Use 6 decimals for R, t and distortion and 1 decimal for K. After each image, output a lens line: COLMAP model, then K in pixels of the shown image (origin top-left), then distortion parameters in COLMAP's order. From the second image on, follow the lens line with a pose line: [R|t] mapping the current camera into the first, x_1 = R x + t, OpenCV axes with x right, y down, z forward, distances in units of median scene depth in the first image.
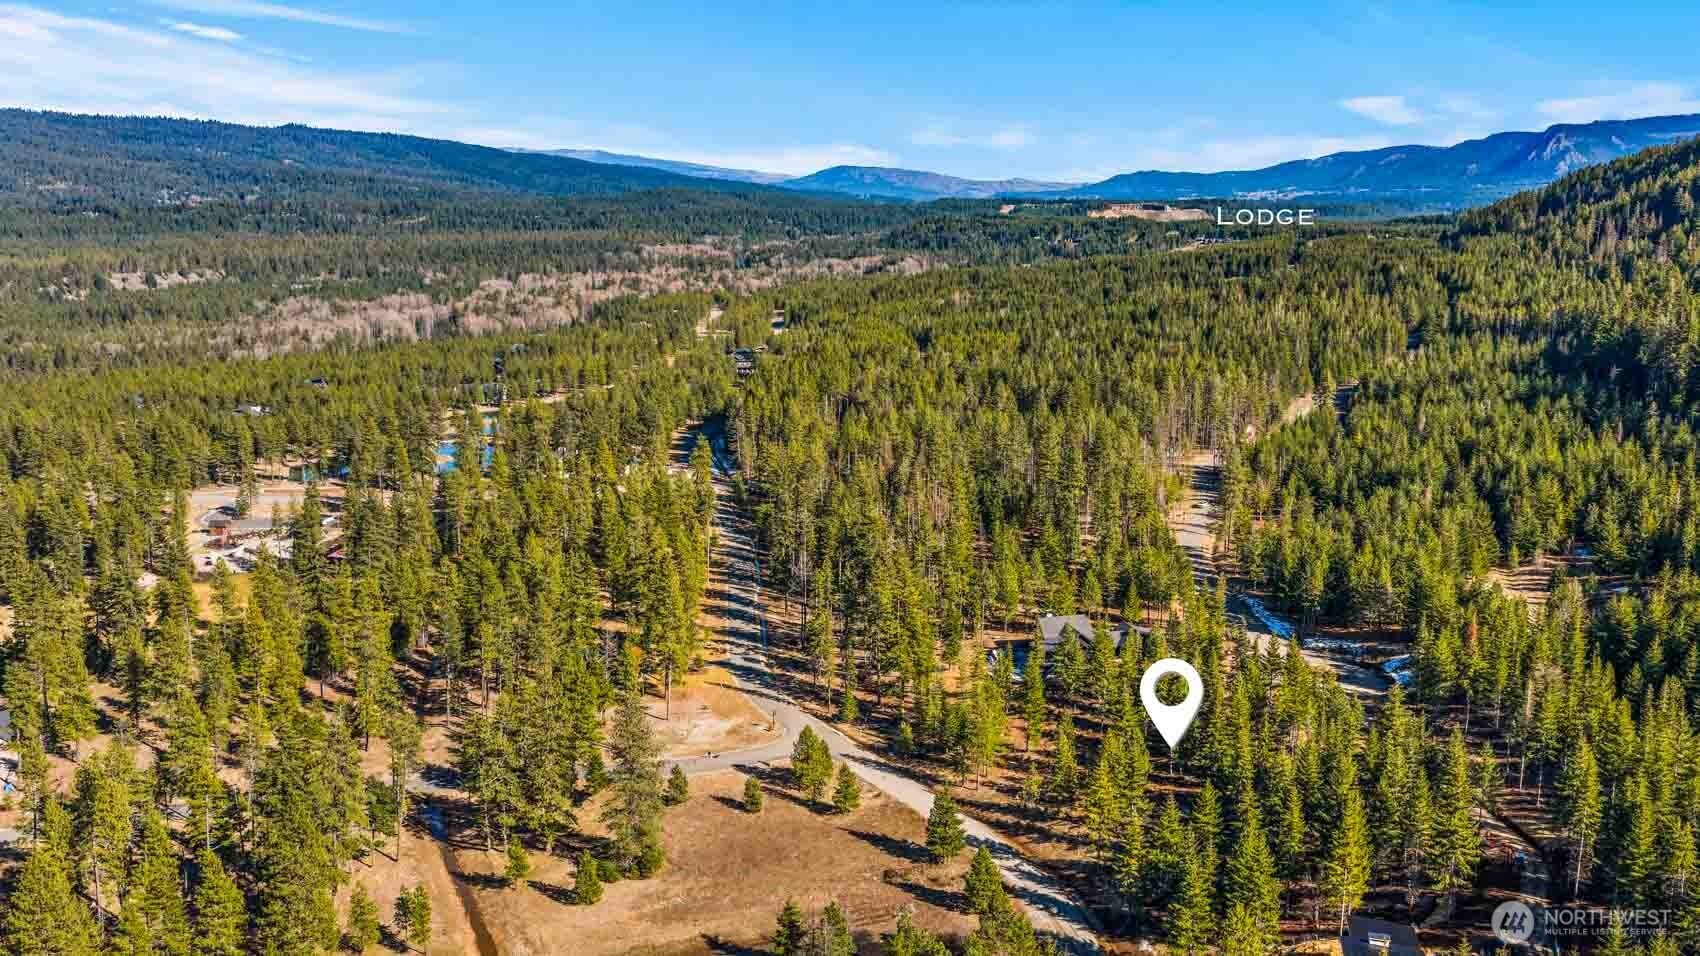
lens RADIAL K [[1381.1, 0, 850.0], [0, 1381.1, 478.0], [0, 0, 1]] dist [0.056071, -0.102605]
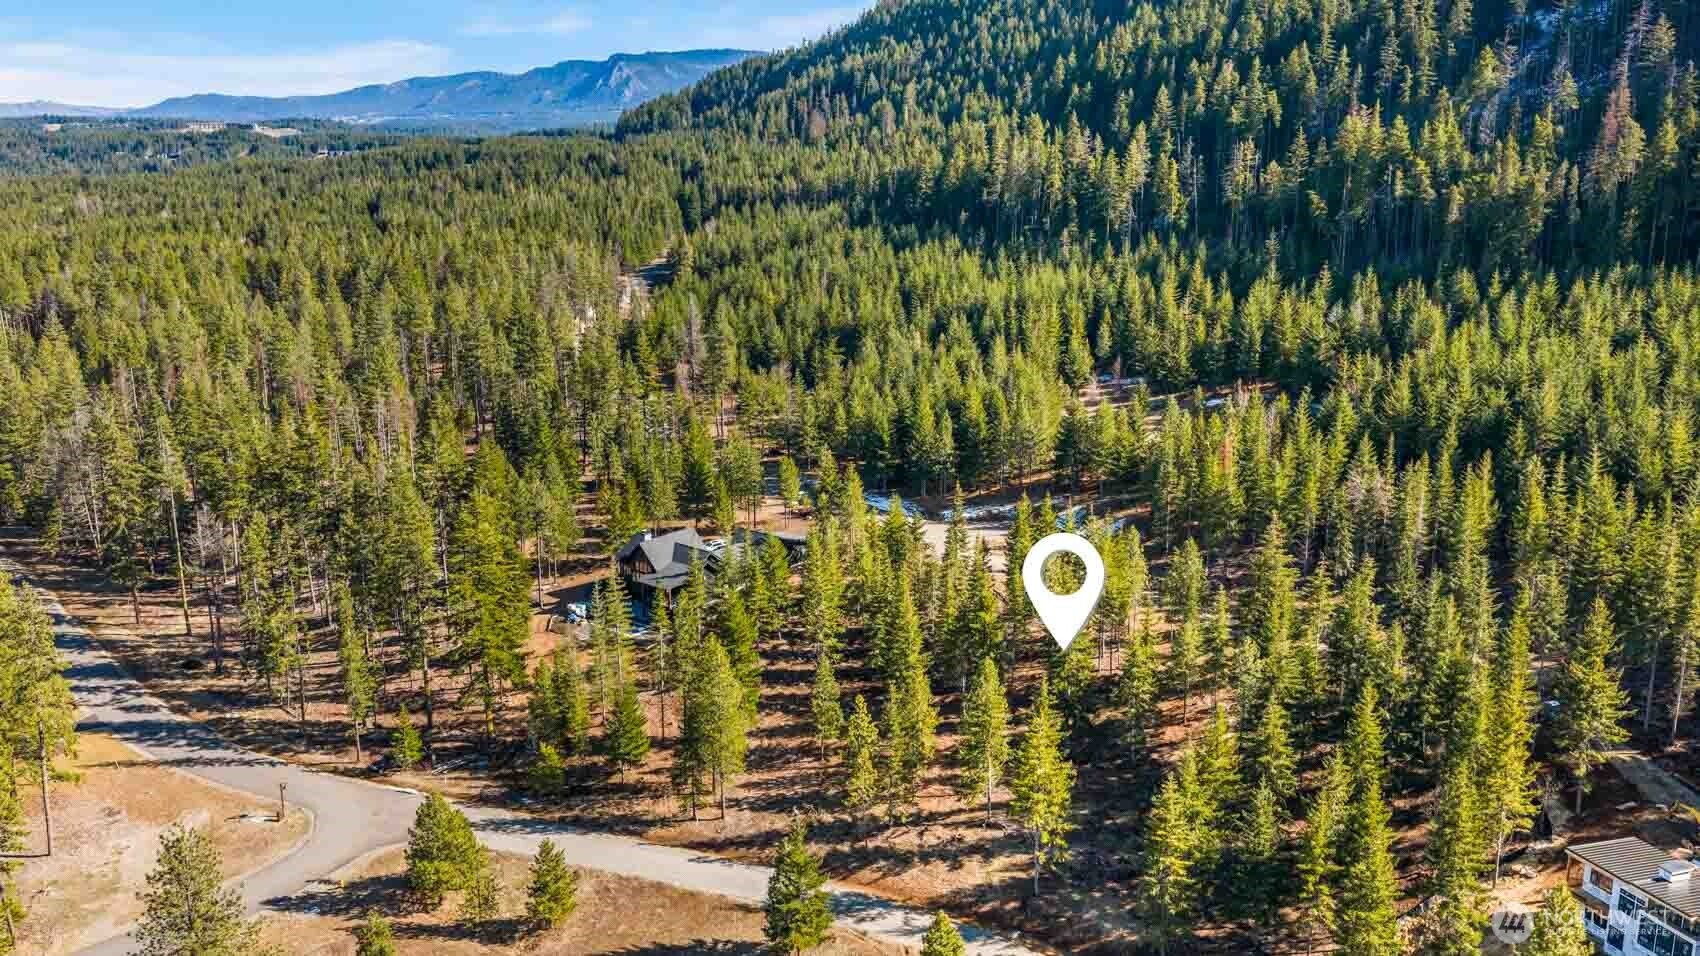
lens RADIAL K [[1423.8, 0, 850.0], [0, 1423.8, 478.0], [0, 0, 1]] dist [-0.000300, -0.003163]
pose [[0.808230, -0.140542, 0.571849, -0.157879], [0.118066, 0.990058, 0.076454, 0.028681], [-0.576909, 0.005724, 0.816788, 0.362372]]
